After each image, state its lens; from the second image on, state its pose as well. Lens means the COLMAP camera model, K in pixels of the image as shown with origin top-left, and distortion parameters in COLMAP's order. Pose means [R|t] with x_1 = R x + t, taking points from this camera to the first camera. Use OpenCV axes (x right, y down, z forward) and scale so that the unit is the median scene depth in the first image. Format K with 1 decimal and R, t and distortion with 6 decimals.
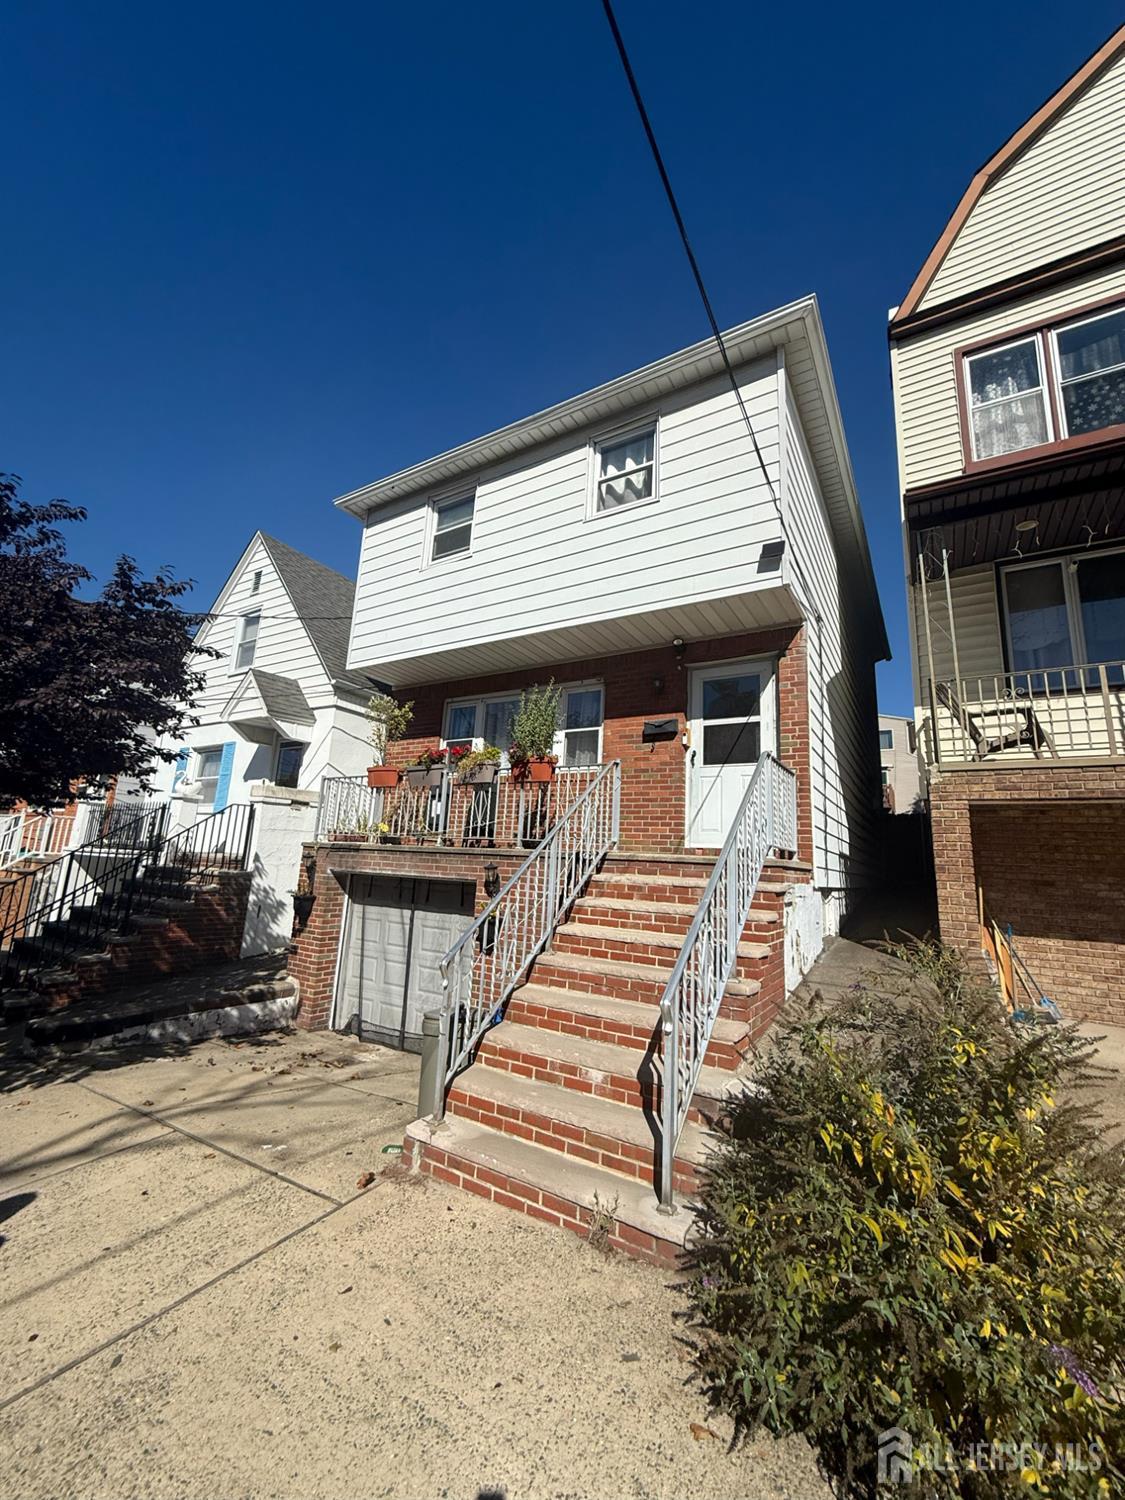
lens RADIAL K [[599.2, 0, 568.3], [0, 599.2, 748.1], [0, 0, 1]] dist [-0.001245, -0.000082]
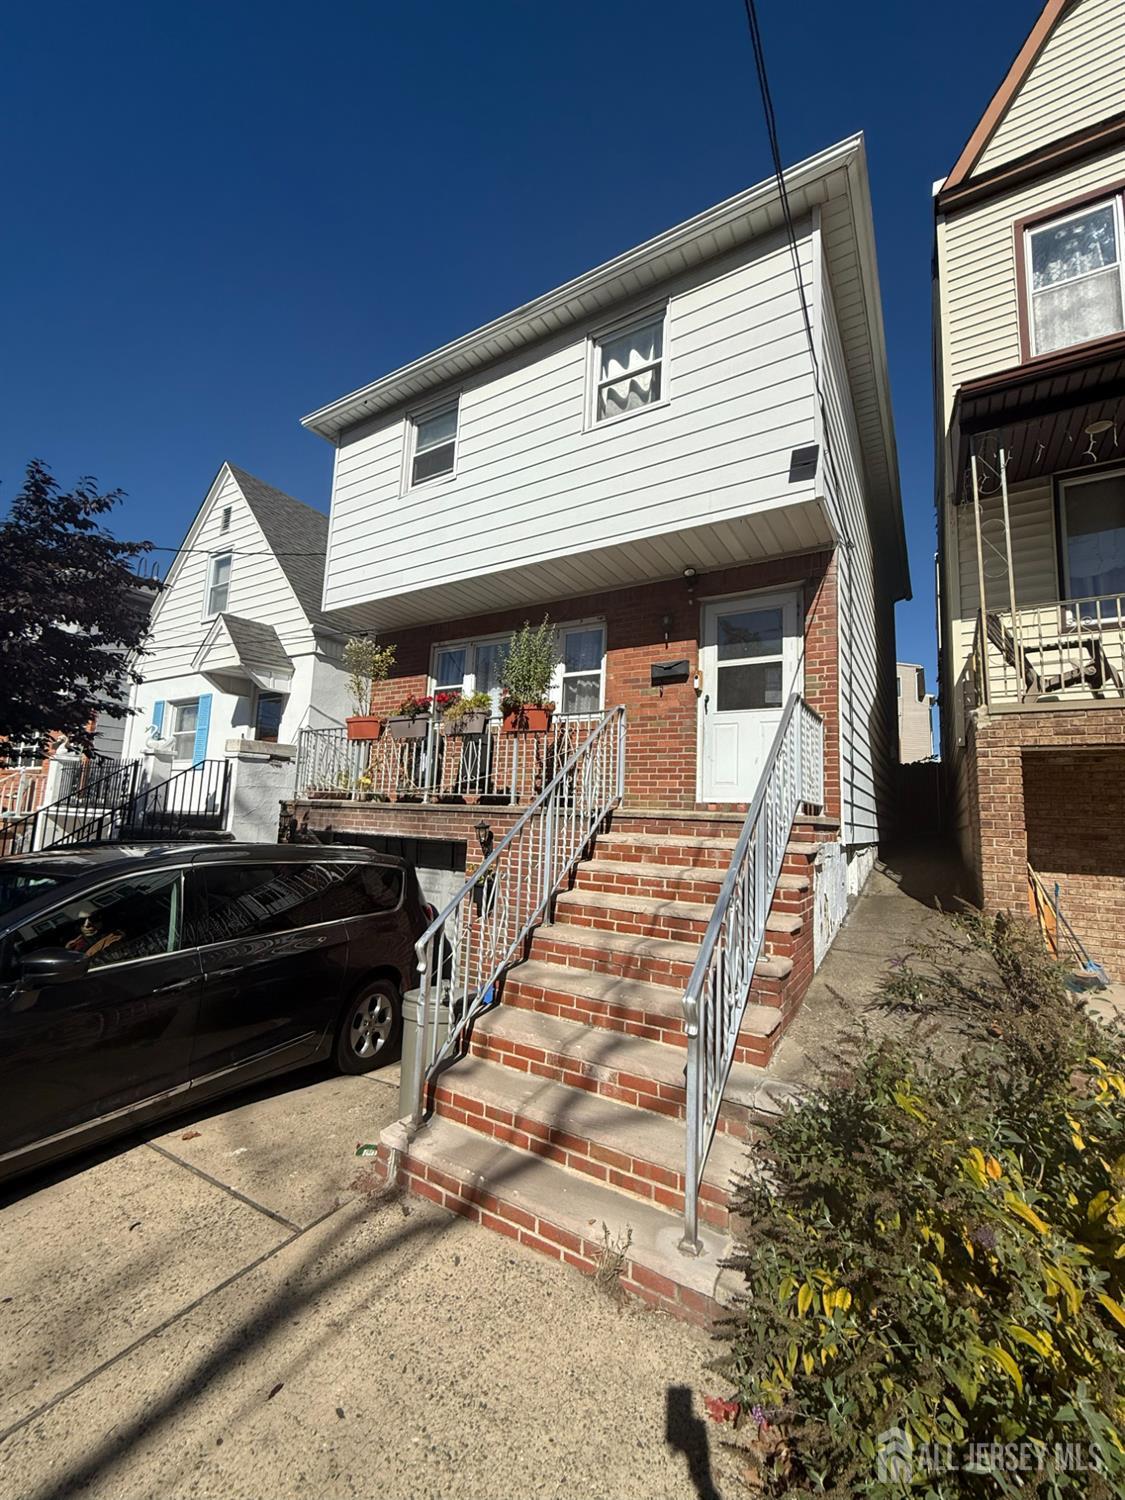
lens RADIAL K [[599.2, 0, 568.2], [0, 599.2, 749.6], [0, 0, 1]] dist [-0.001245, -0.000082]
pose [[0.999950, -0.009991, -0.000736, 0.002012], [0.010017, 0.996740, 0.080057, 0.011810], [-0.000066, -0.080061, 0.996790, 0.101749]]
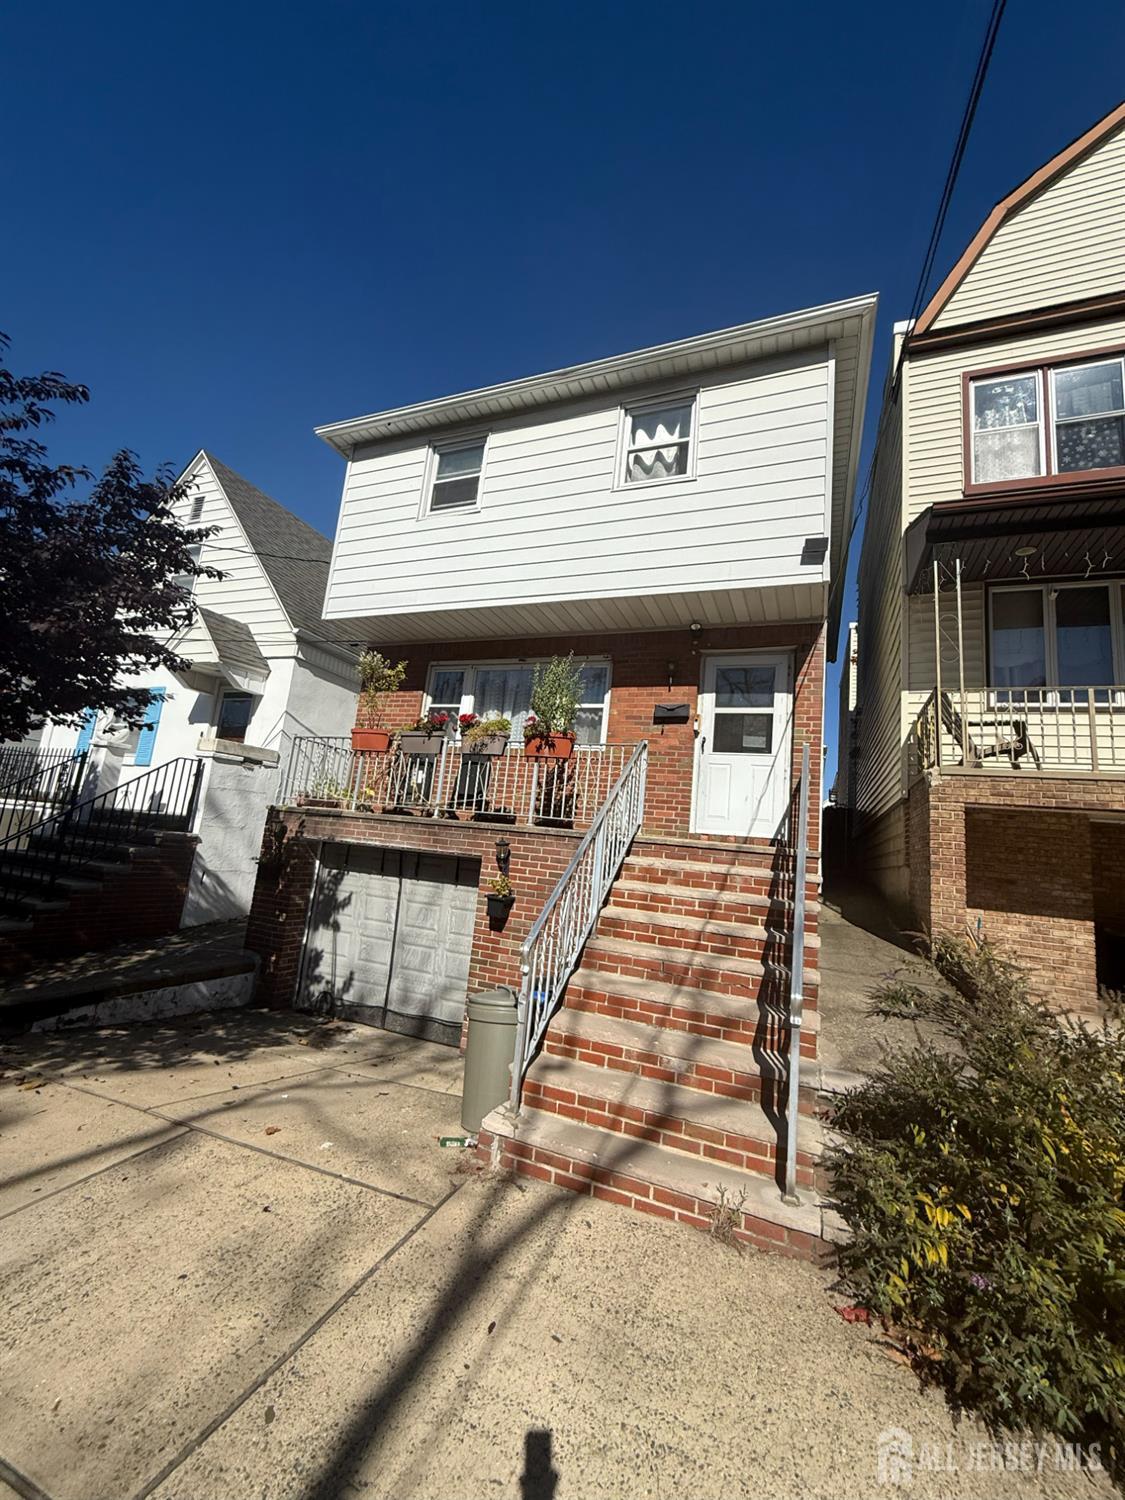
lens RADIAL K [[599.2, 0, 567.1], [0, 599.2, 750.4], [0, 0, 1]] dist [-0.001245, -0.000082]
pose [[0.985249, 0.070227, 0.156055, -0.173754], [-0.077048, 0.996300, 0.038088, 0.006070], [-0.152803, -0.049550, 0.987014, 0.046003]]
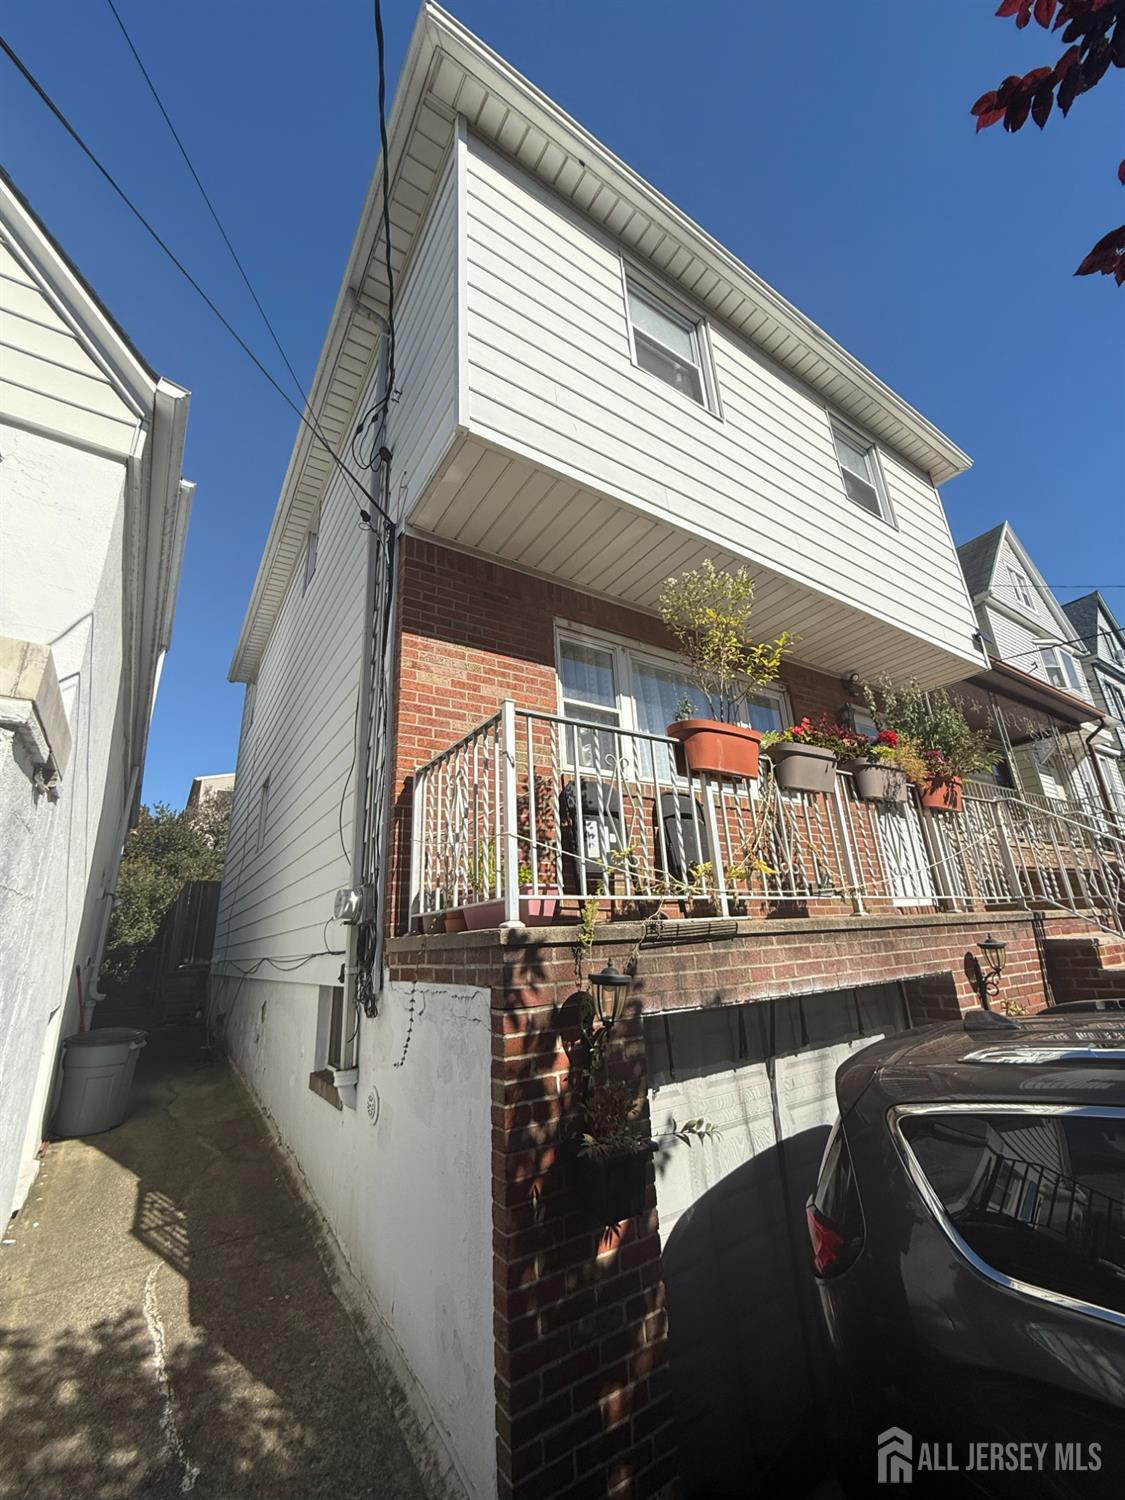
lens RADIAL K [[599.2, 0, 563.7], [0, 599.2, 751.8], [0, 0, 1]] dist [-0.001245, -0.000082]
pose [[0.418552, 0.210644, 0.883427, -0.813730], [-0.104142, 0.977446, -0.183721, 0.153173], [-0.902202, -0.015105, 0.431049, 1.046560]]
